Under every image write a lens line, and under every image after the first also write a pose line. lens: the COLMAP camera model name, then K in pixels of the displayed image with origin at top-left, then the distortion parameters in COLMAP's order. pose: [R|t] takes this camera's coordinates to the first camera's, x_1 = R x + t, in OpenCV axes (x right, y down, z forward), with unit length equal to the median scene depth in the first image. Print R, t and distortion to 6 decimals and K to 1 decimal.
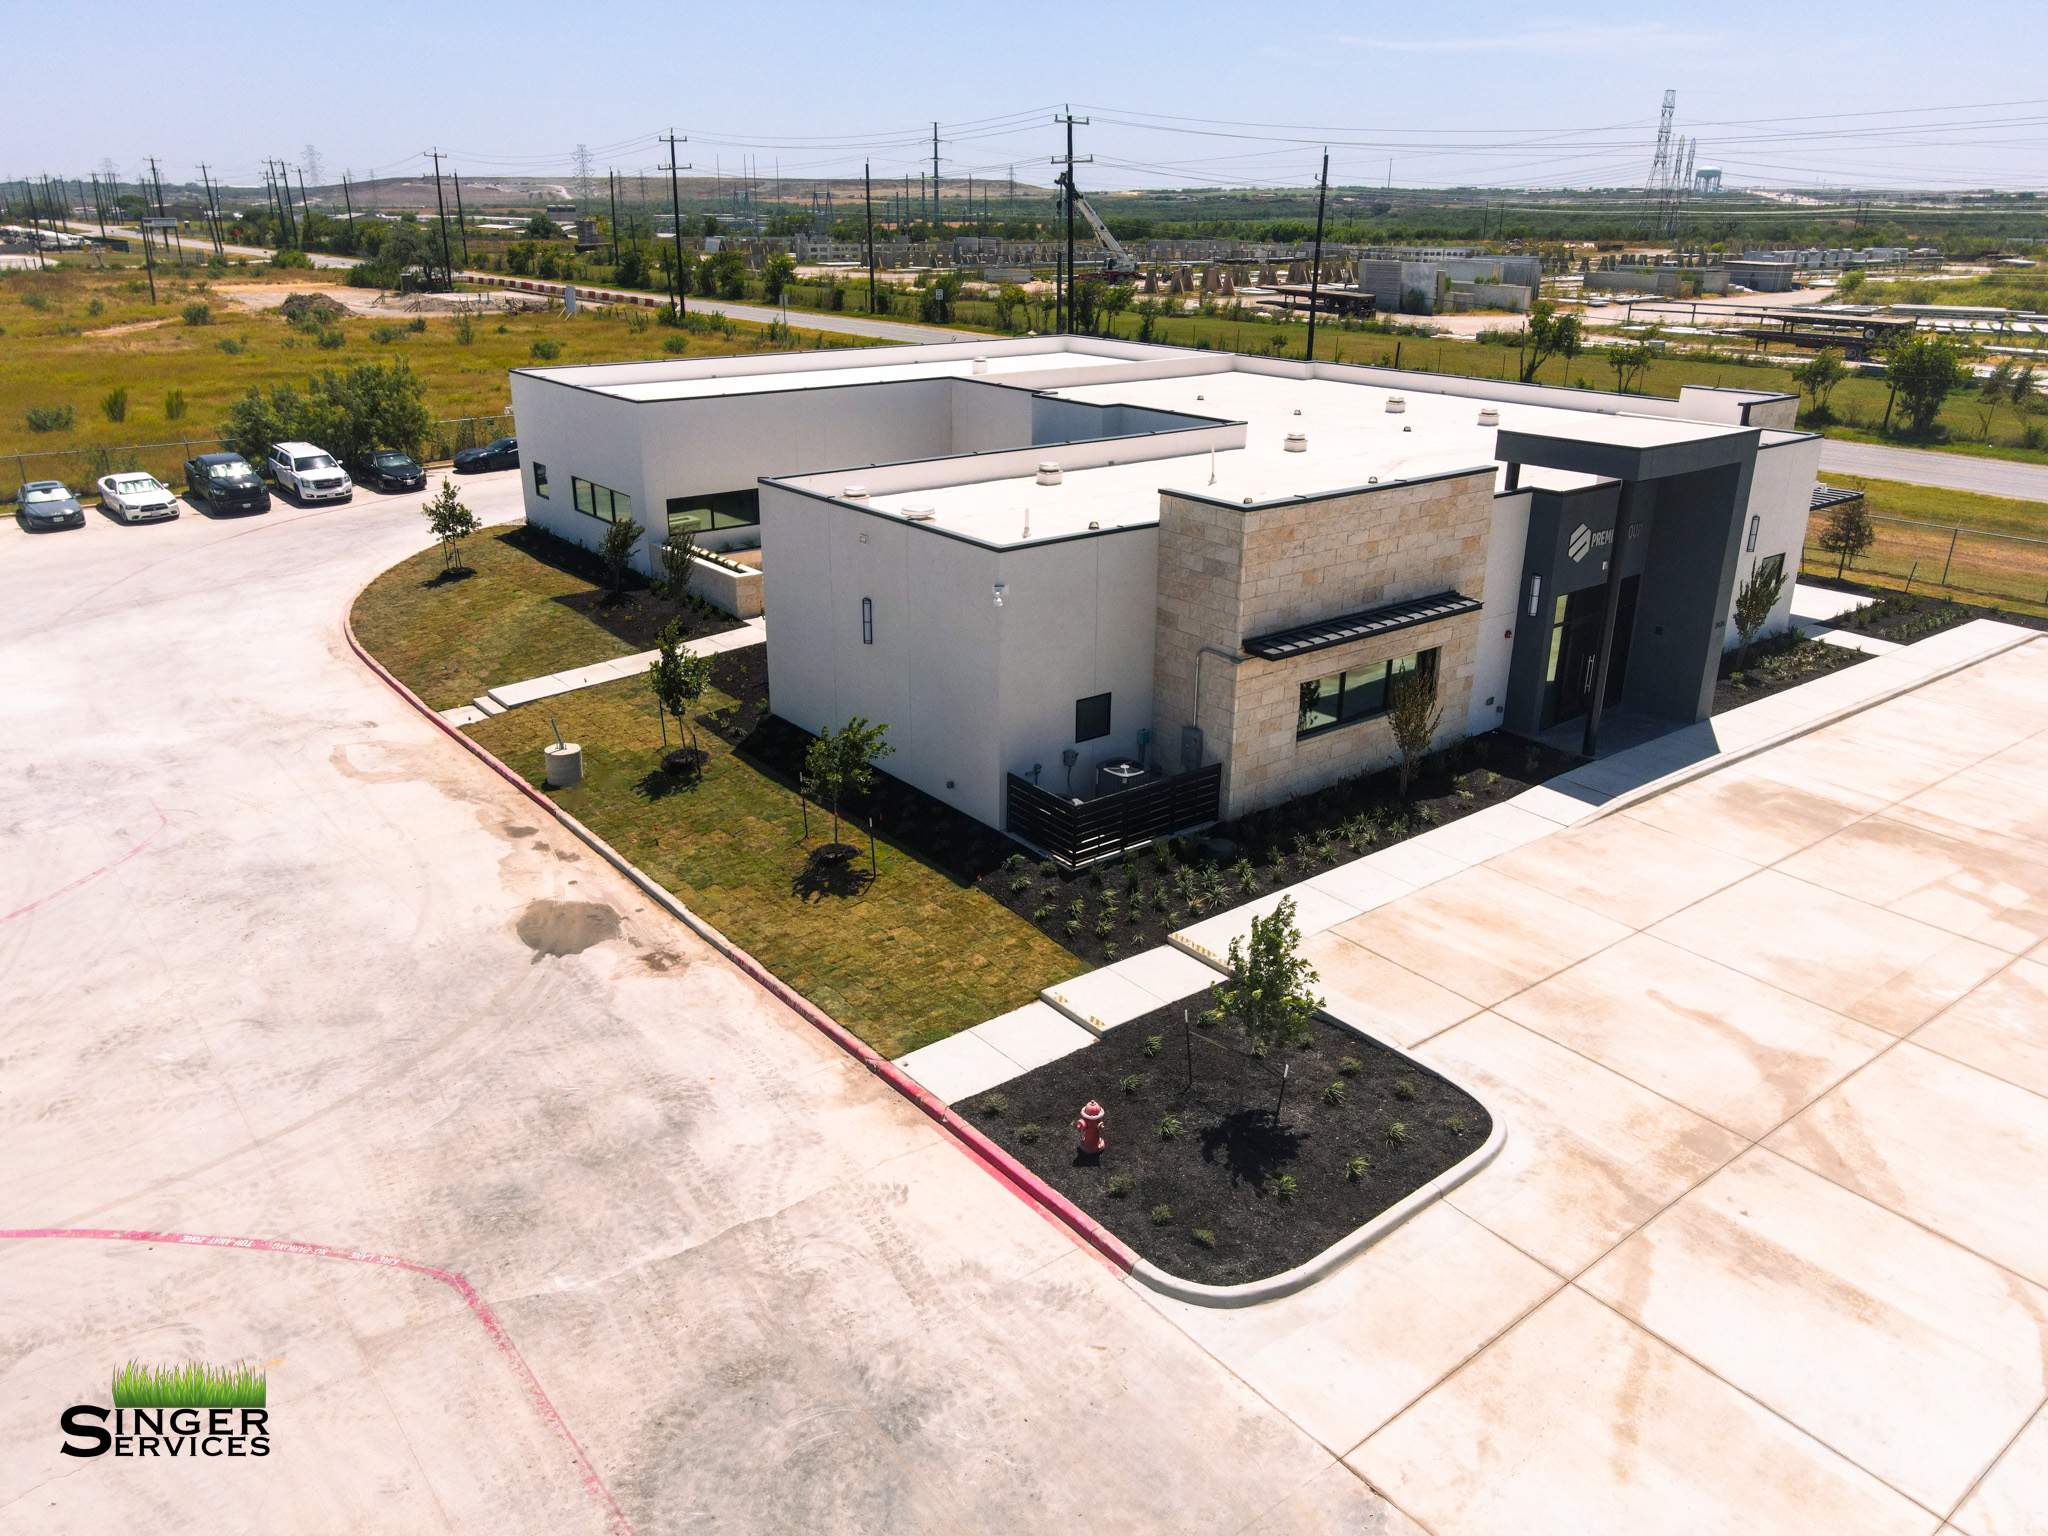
lens RADIAL K [[1485.9, 0, 1024.0], [0, 1485.9, 768.0], [0, 0, 1]] dist [0.006811, 0.005480]
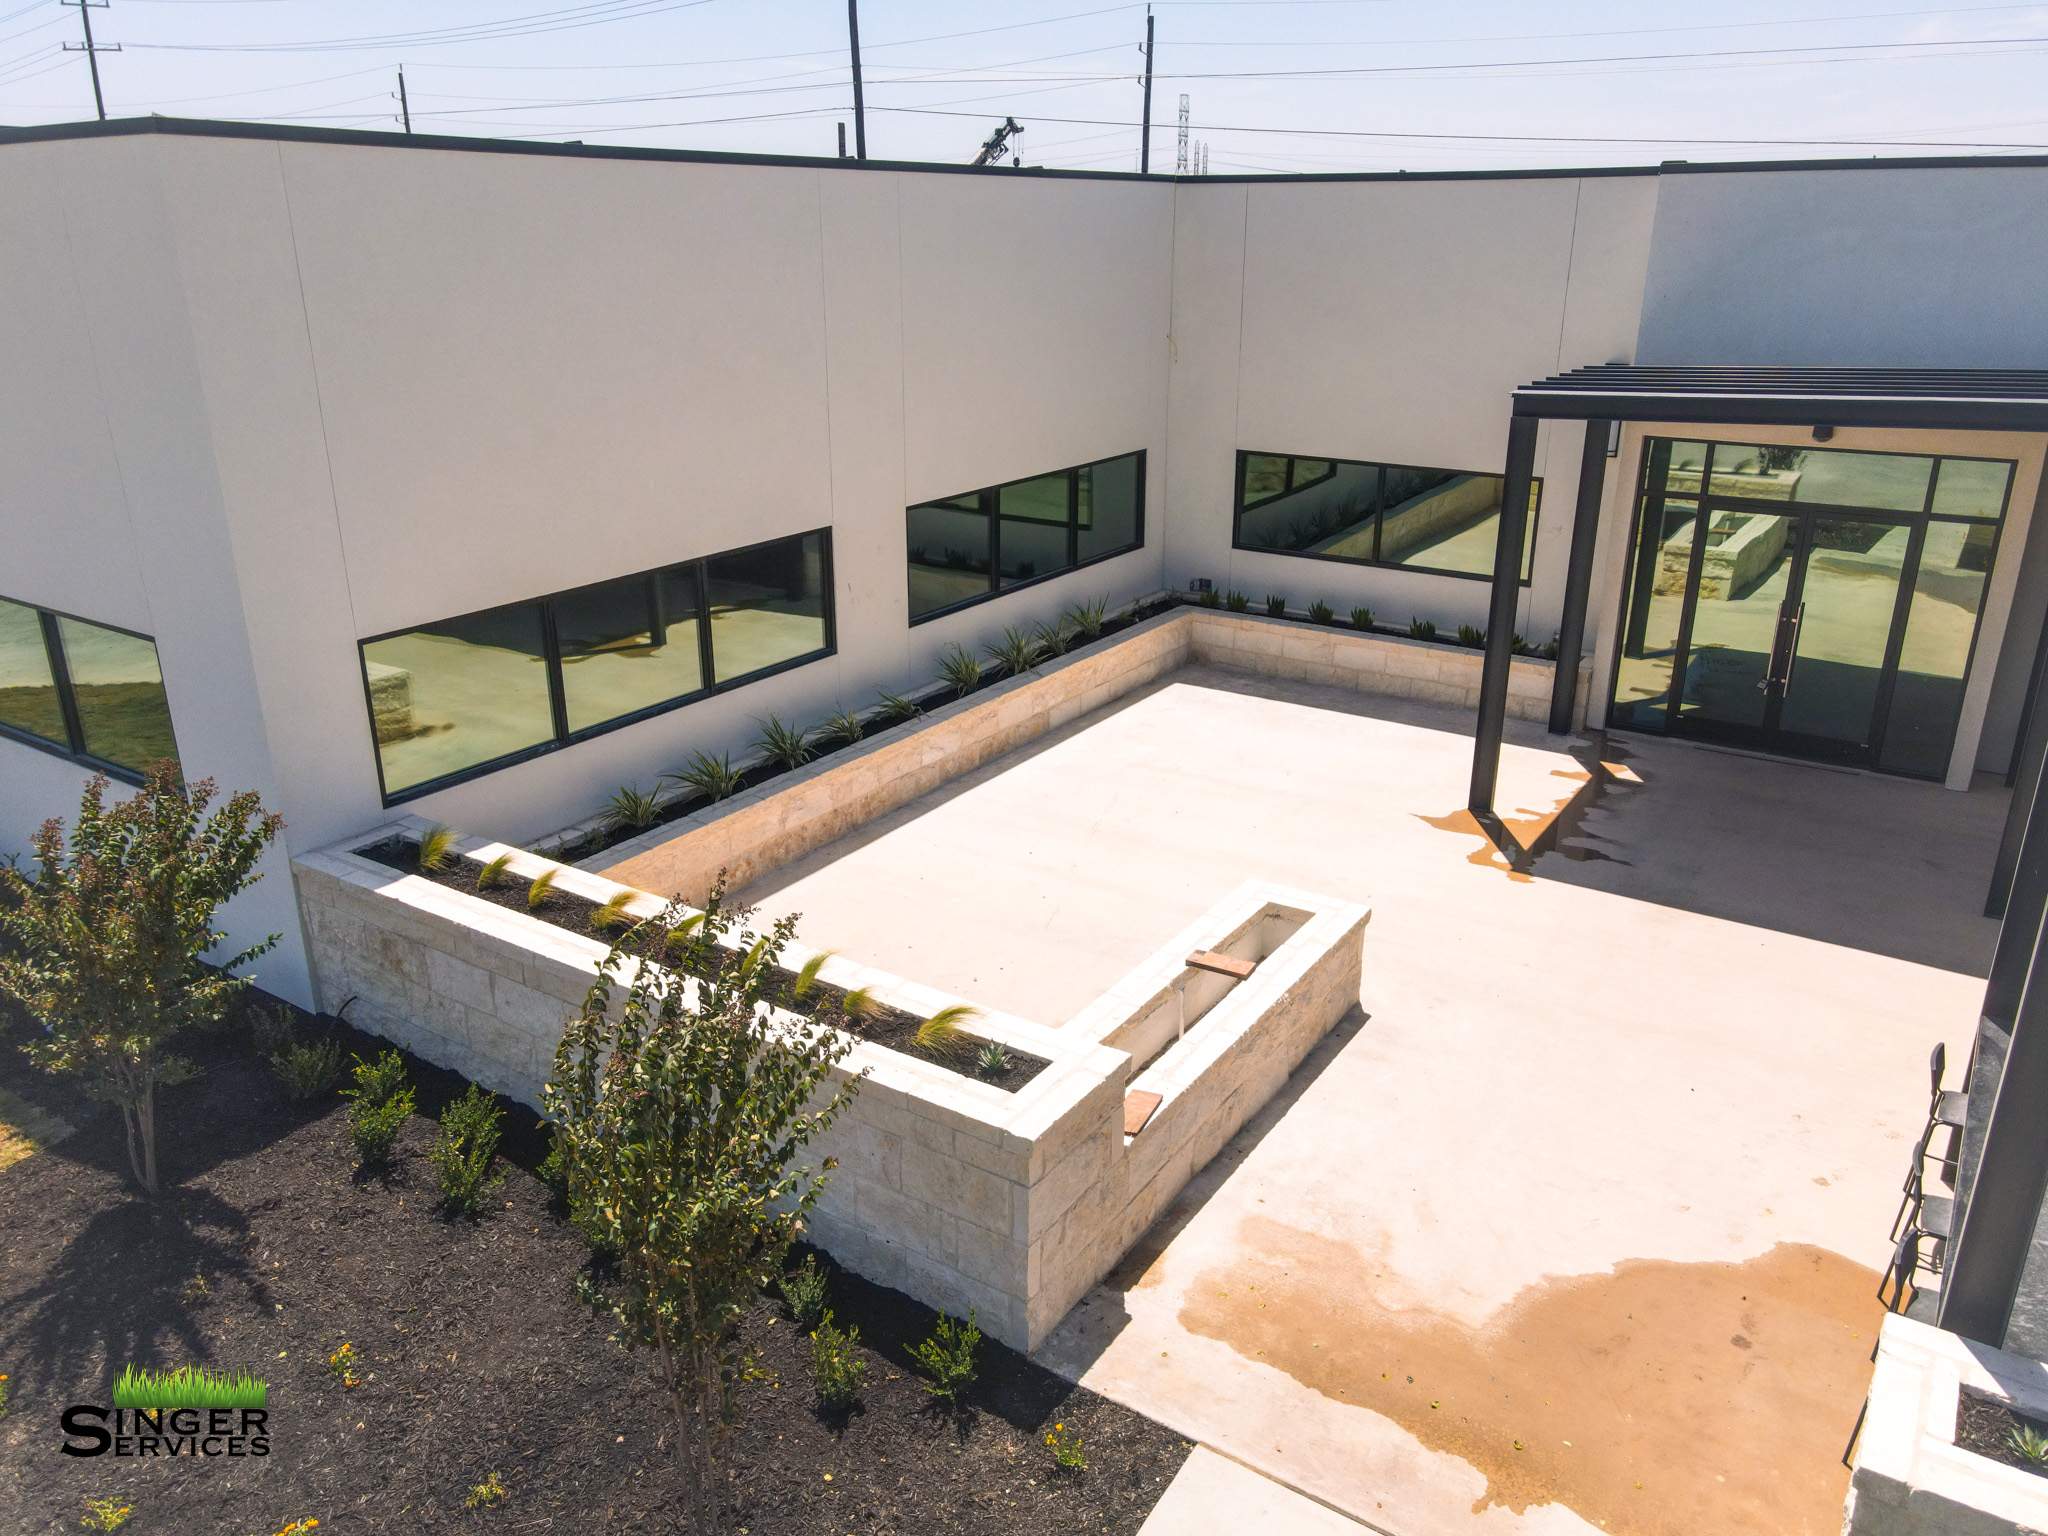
lens RADIAL K [[1499.6, 0, 1024.0], [0, 1499.6, 768.0], [0, 0, 1]] dist [-0.019711, 0.000290]
pose [[0.951363, -0.112954, 0.286619, -0.231786], [0.117105, 0.993116, 0.002676, -0.165087], [-0.284948, 0.031018, 0.958041, 0.836754]]
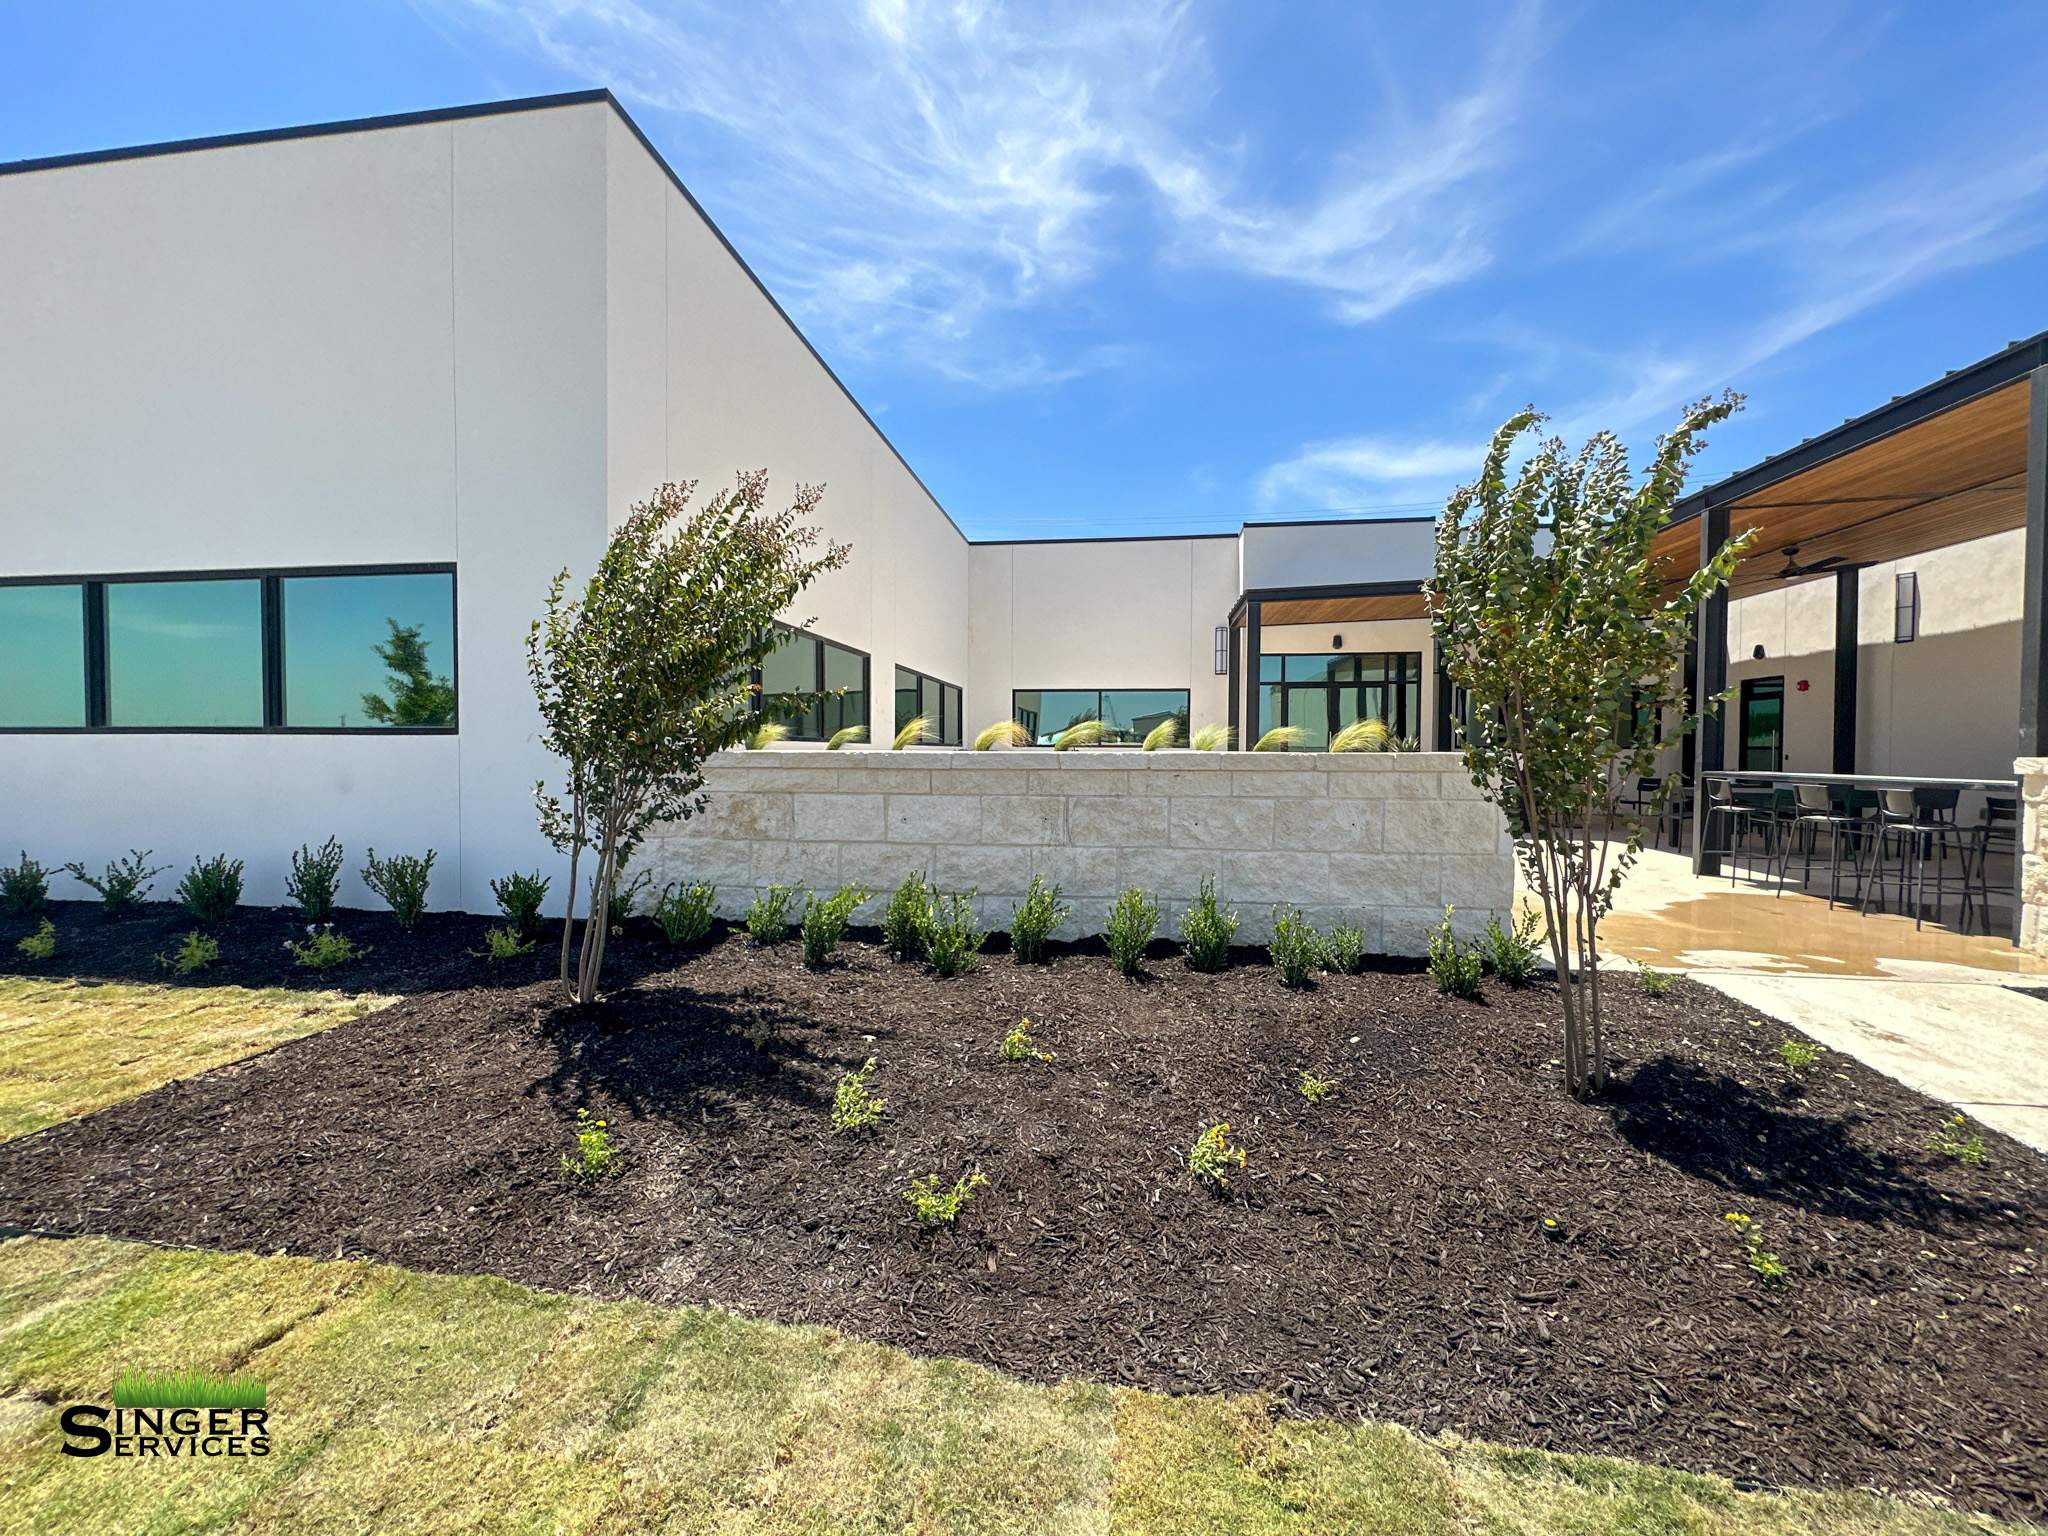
lens RADIAL K [[815.8, 0, 1024.0], [0, 815.8, 768.0], [0, 0, 1]] dist [-0.004823, 0.000140]
pose [[0.721790, -0.014969, 0.691950, -0.314848], [0.245722, 0.940178, -0.235980, -0.115402], [-0.647023, 0.340355, 0.682289, 0.954592]]
